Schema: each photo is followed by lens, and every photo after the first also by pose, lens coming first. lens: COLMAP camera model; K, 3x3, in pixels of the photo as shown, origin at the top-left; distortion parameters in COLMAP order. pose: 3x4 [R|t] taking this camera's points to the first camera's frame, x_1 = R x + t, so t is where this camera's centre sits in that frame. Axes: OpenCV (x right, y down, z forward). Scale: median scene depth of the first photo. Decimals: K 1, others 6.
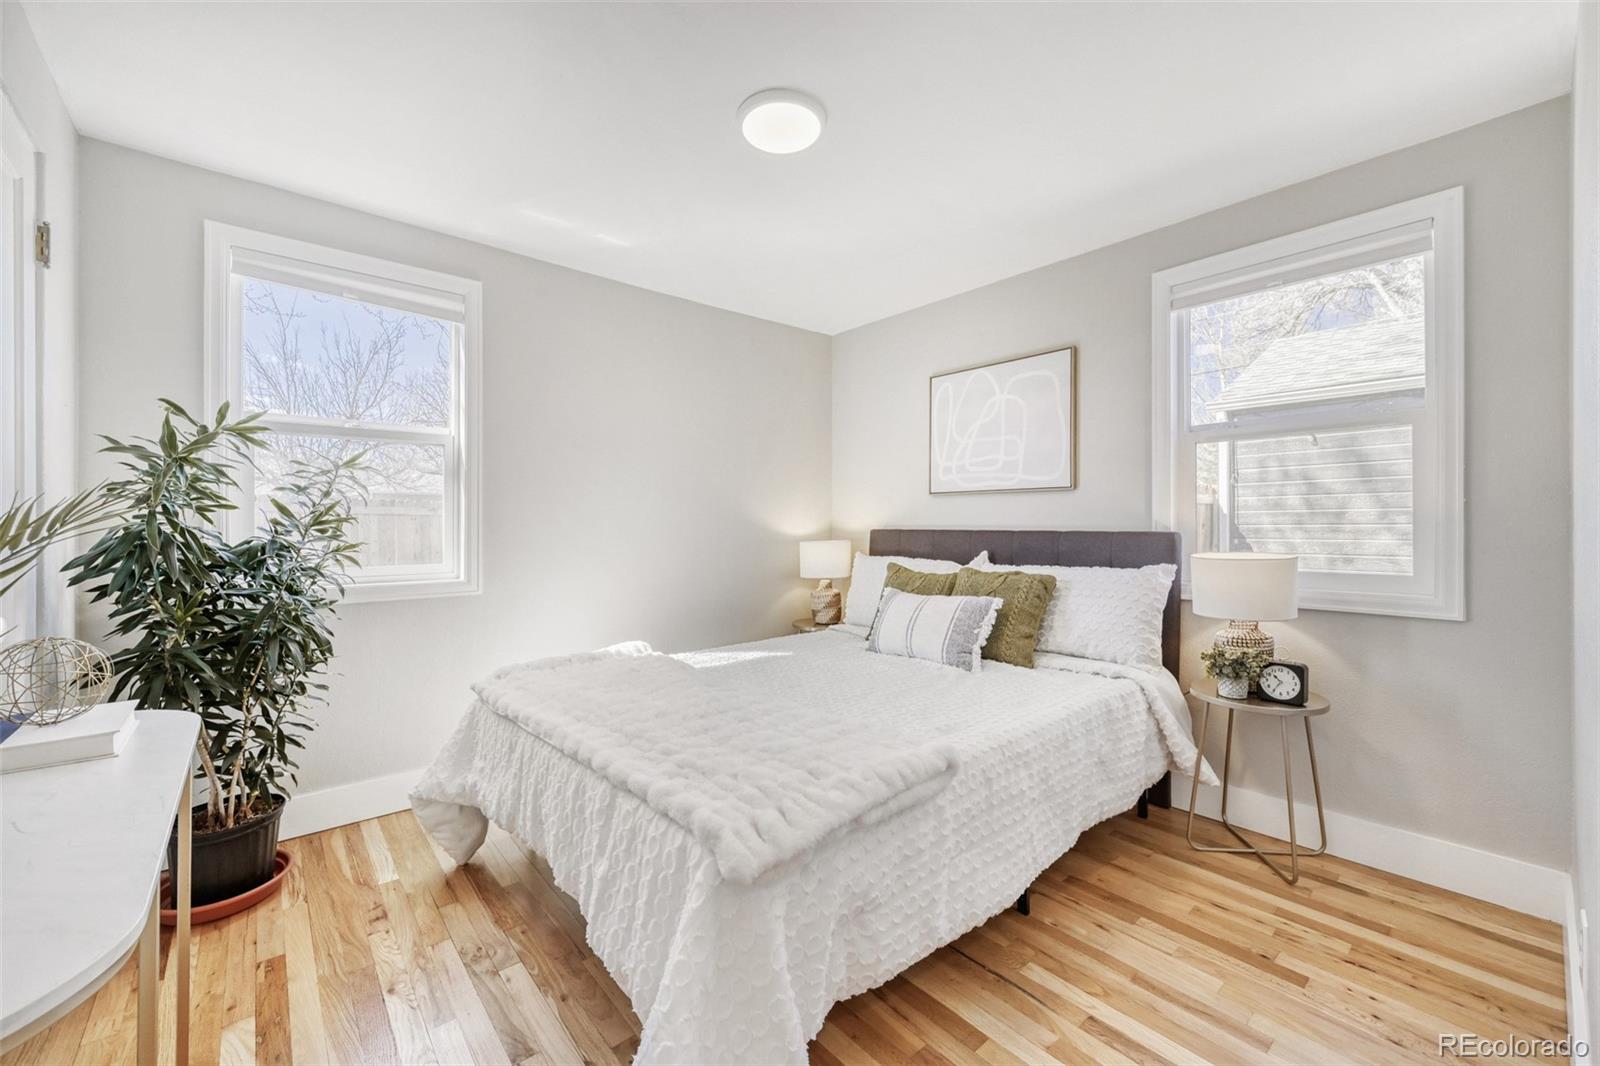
lens RADIAL K [[641.5, 0, 803.8], [0, 641.5, 544.1], [0, 0, 1]] dist [-0.003998, 0.002448]
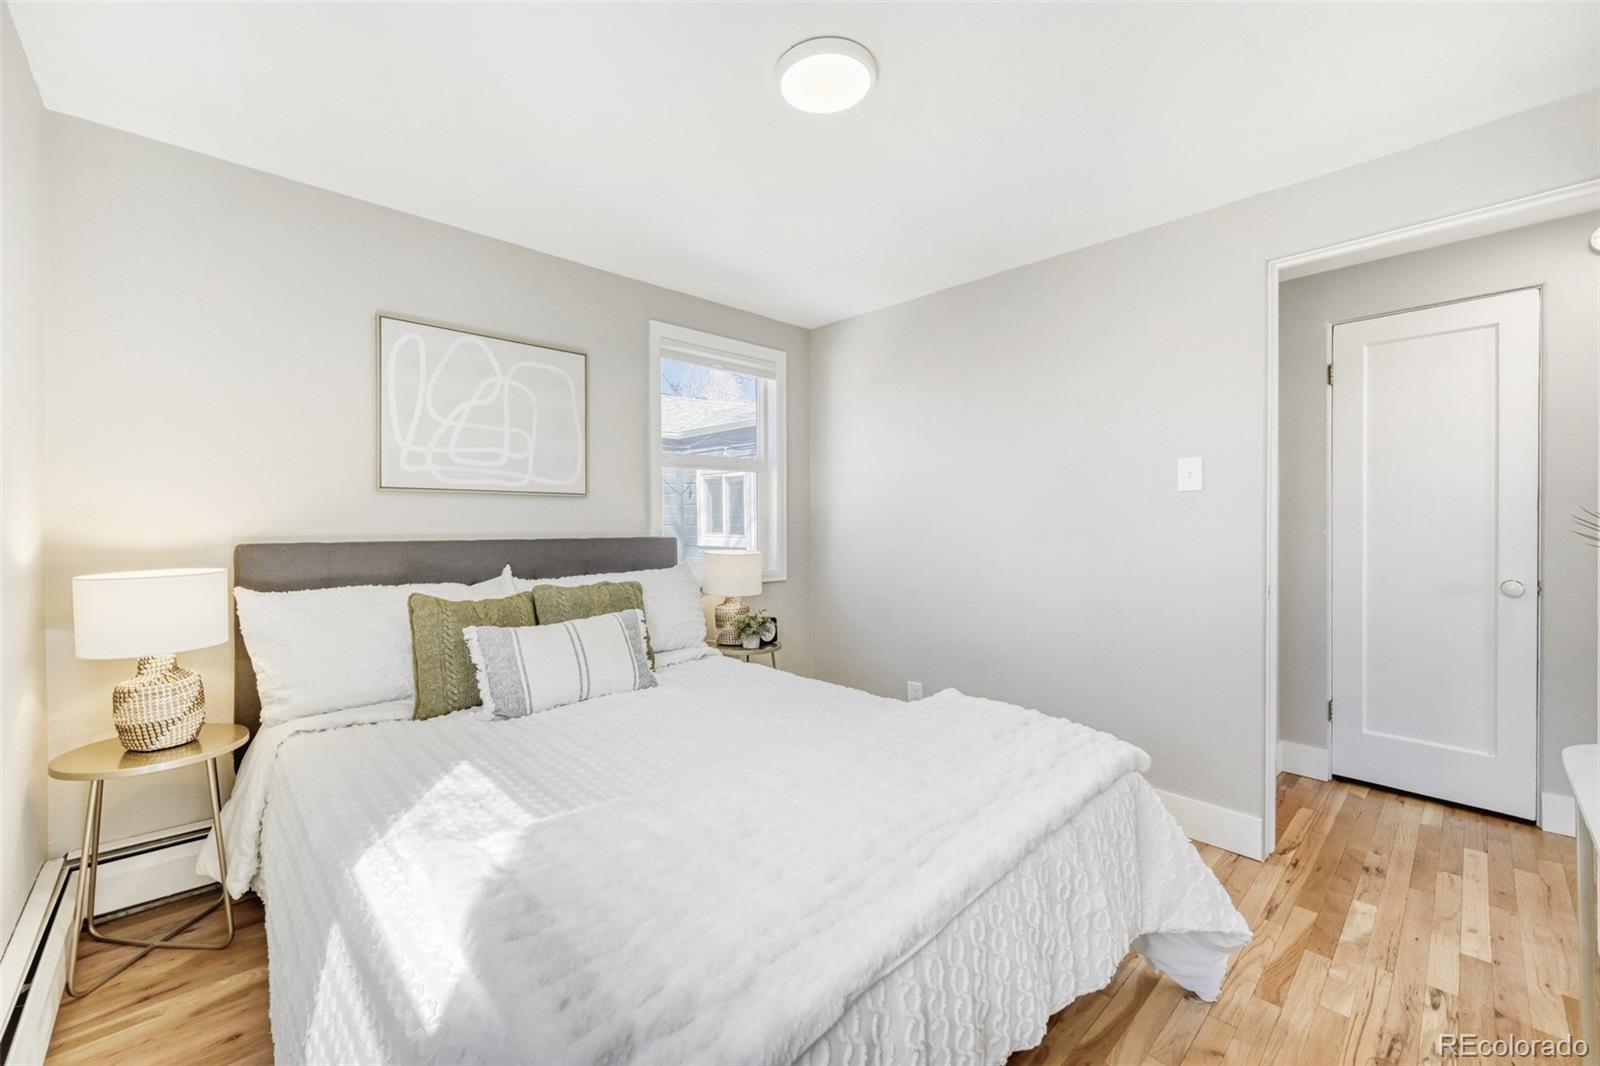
lens RADIAL K [[641.5, 0, 802.4], [0, 641.5, 524.9], [0, 0, 1]] dist [-0.003998, 0.002448]
pose [[-0.054975, 0.010177, 0.998436, -0.539938], [0.046414, 0.998893, -0.007626, -0.016945], [-0.997408, 0.045922, -0.055387, 0.662769]]
